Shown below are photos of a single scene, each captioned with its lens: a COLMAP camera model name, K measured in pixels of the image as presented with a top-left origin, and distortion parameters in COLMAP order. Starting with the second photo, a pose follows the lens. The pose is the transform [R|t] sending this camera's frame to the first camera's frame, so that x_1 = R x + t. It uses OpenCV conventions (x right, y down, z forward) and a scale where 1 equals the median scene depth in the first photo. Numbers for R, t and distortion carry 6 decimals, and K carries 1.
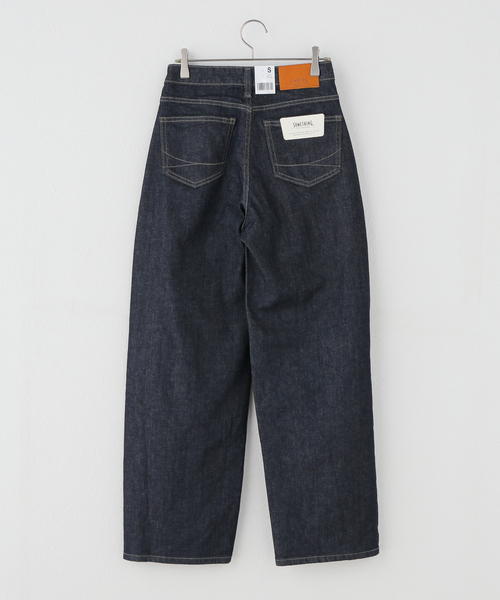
lens RADIAL K [[3540.7, 0, 248.6], [0, 3540.7, 302.8], [0, 0, 1]] dist [0.900351, 0.000000]
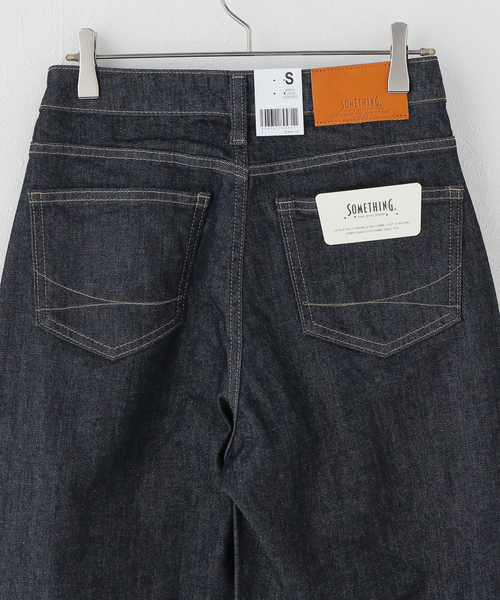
lens RADIAL K [[3540.7, 0, 250.3], [0, 3540.7, 295.6], [0, 0, 1]] dist [0.900351, 0.000000]
pose [[0.999992, -0.003741, 0.001361, 0.000565], [0.003742, 0.999993, -0.000856, -0.039535], [-0.001357, 0.000861, 0.999999, 0.580752]]
